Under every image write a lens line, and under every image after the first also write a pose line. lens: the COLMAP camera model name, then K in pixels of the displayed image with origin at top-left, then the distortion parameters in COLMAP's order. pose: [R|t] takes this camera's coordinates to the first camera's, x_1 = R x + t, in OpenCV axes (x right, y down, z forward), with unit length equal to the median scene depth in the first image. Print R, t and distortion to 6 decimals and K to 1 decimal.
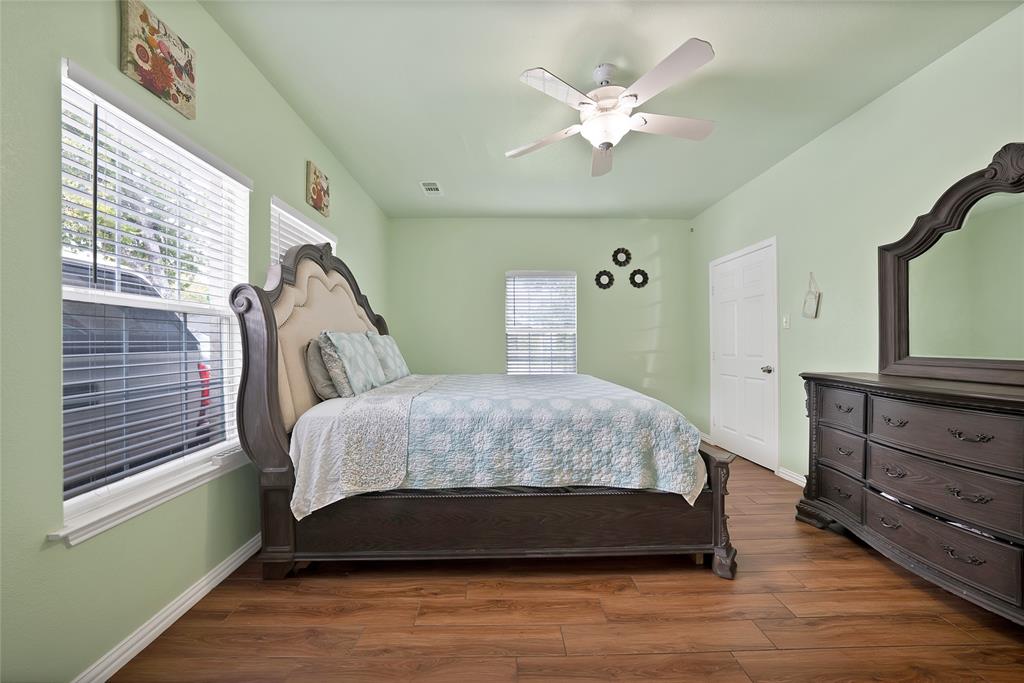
lens RADIAL K [[368.8, 0, 508.2], [0, 368.8, 345.5], [0, 0, 1]] dist [-0.023511, 0.005215]
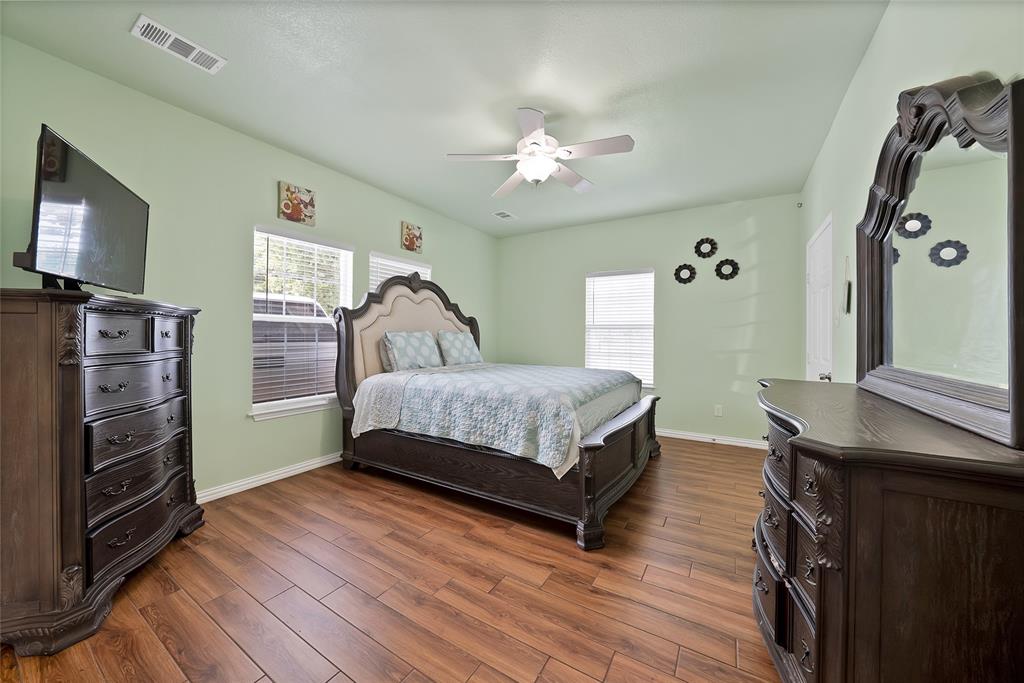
lens RADIAL K [[368.8, 0, 511.2], [0, 368.8, 338.4], [0, 0, 1]] dist [-0.023511, 0.005215]
pose [[0.841153, 0.012596, -0.540650, 0.992583], [-0.013193, 0.999909, 0.002770, -0.022358], [0.540636, 0.004803, 0.841243, -0.094806]]
